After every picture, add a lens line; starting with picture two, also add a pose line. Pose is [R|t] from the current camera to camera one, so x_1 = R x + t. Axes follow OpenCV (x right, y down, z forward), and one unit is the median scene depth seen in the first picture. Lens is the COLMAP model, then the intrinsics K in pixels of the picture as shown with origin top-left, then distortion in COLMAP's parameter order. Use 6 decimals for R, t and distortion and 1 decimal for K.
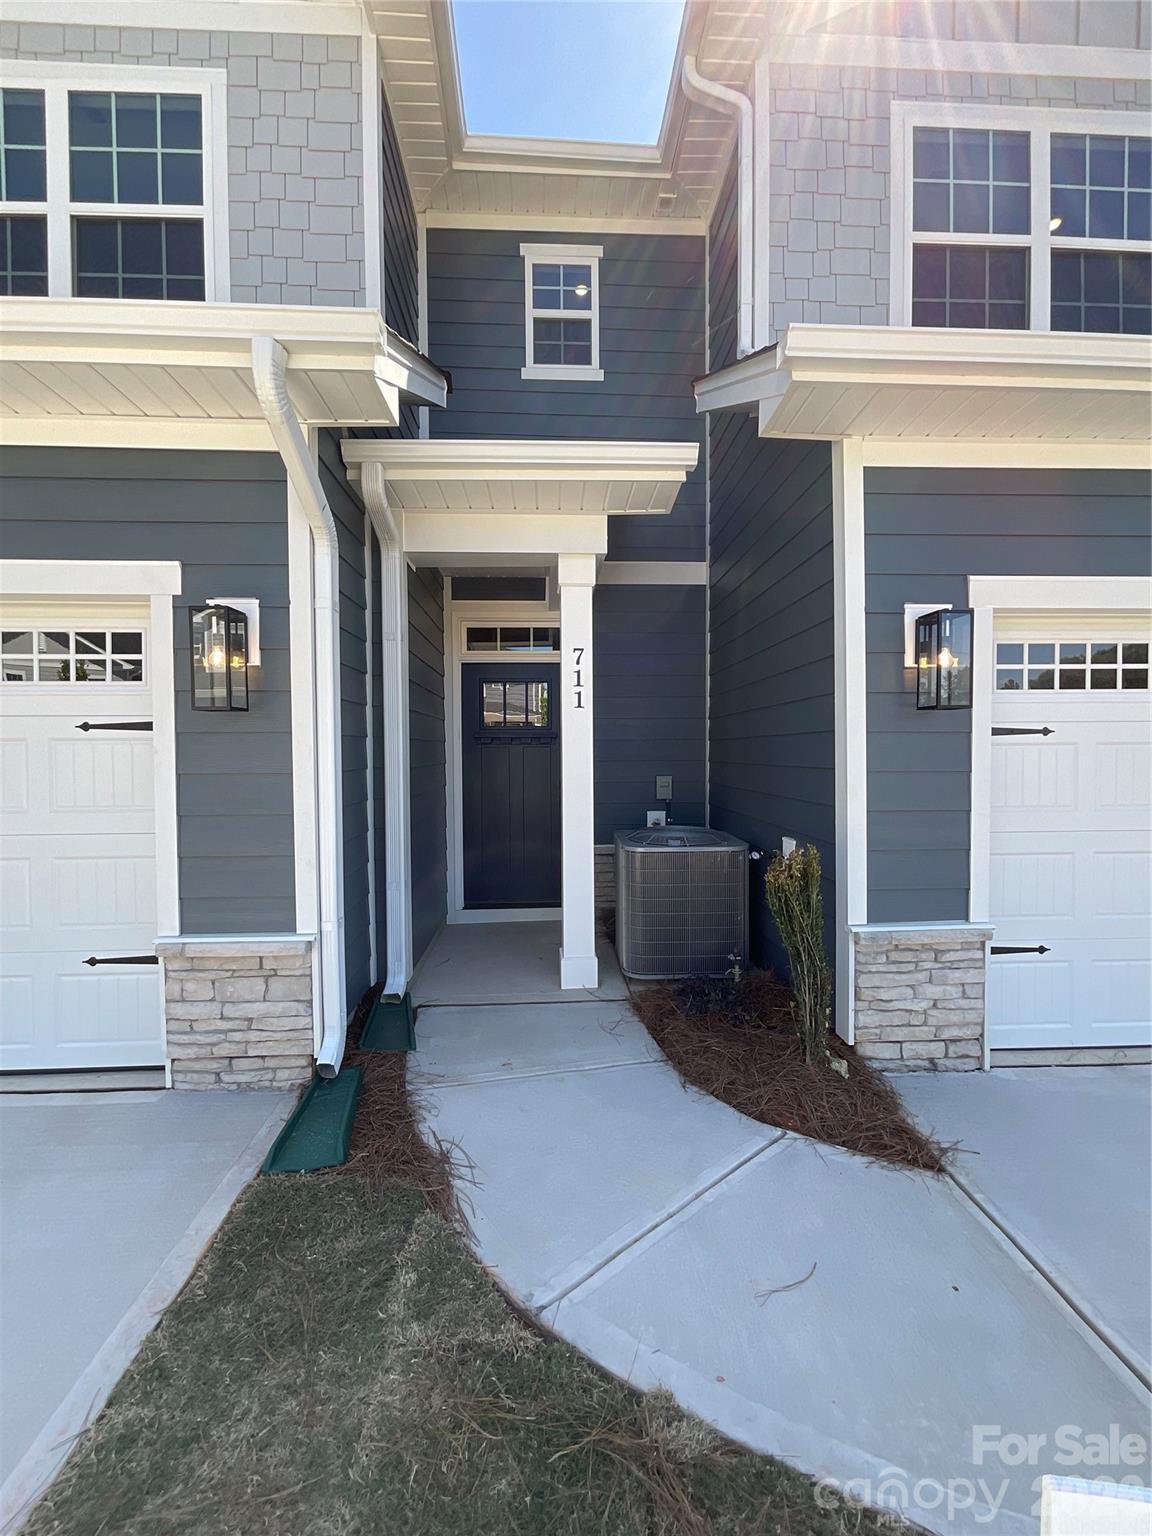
lens RADIAL K [[620.3, 0, 575.1], [0, 620.3, 768.1], [0, 0, 1]] dist [0.001828, 0.000915]
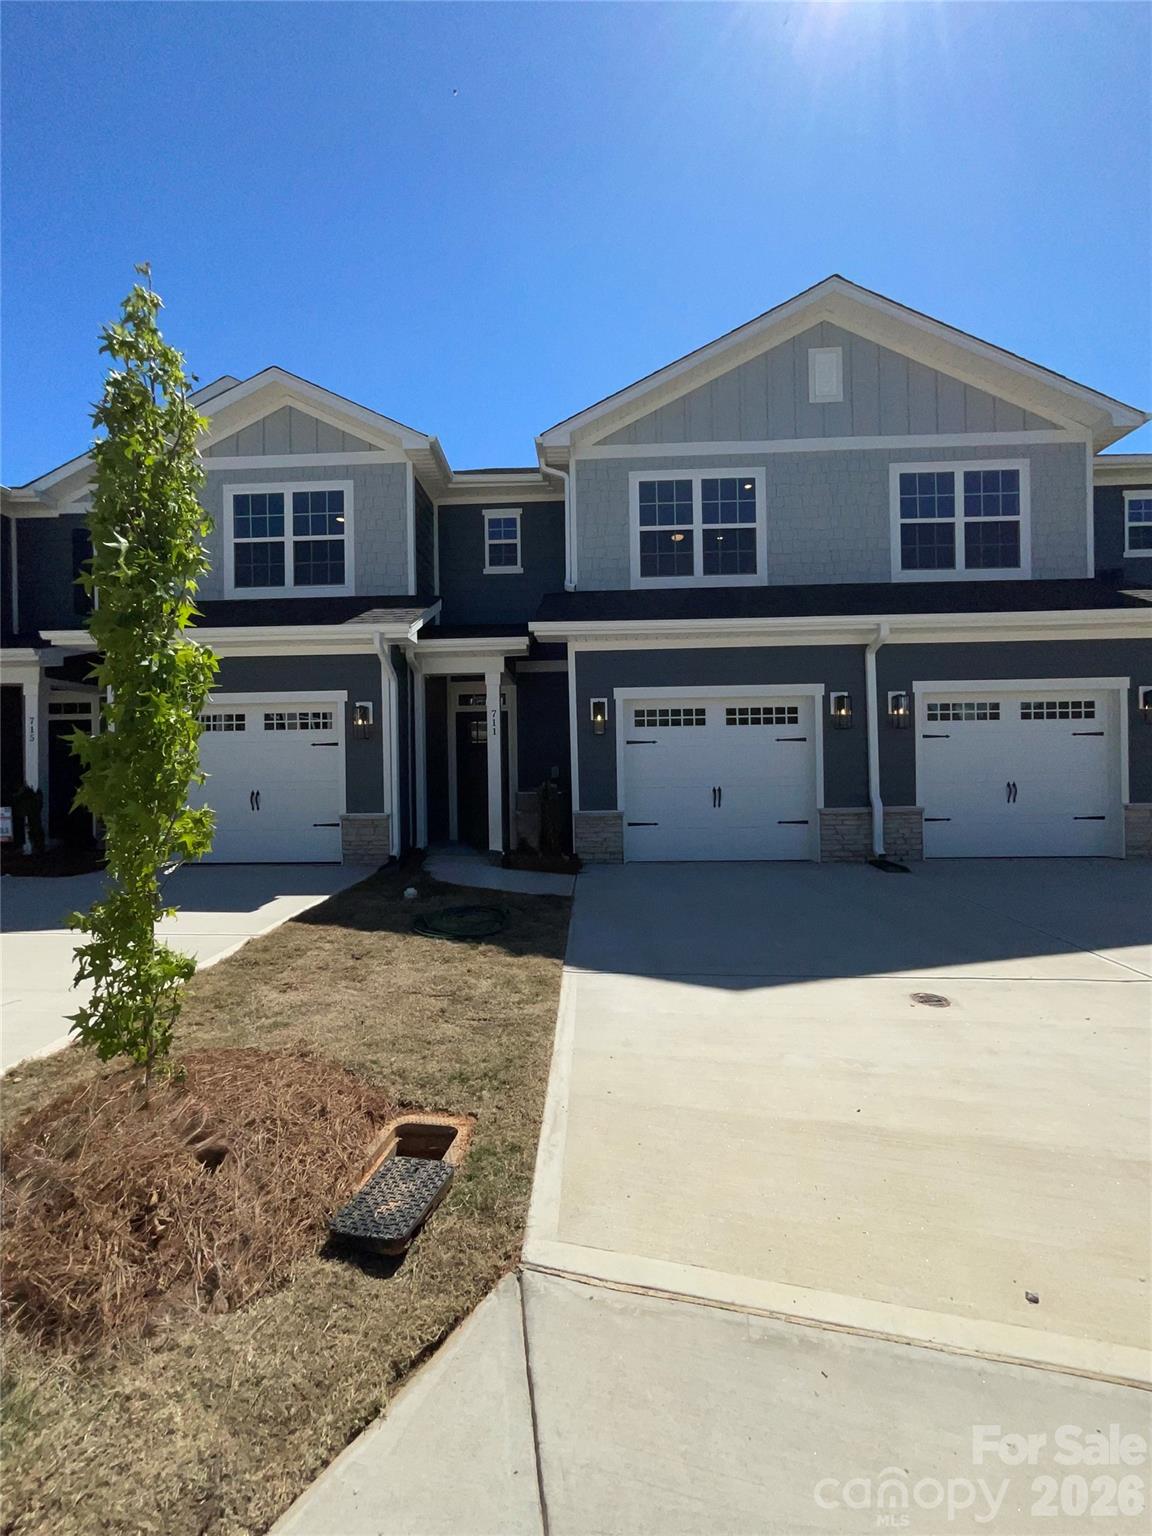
lens RADIAL K [[611.0, 0, 585.0], [0, 611.0, 764.8], [0, 0, 1]] dist [0.000943, 0.000129]
pose [[0.997754, -0.009324, -0.066326, 0.609972], [0.008091, 0.999790, -0.018837, 0.084210], [0.066488, 0.018258, 0.997620, -1.601470]]
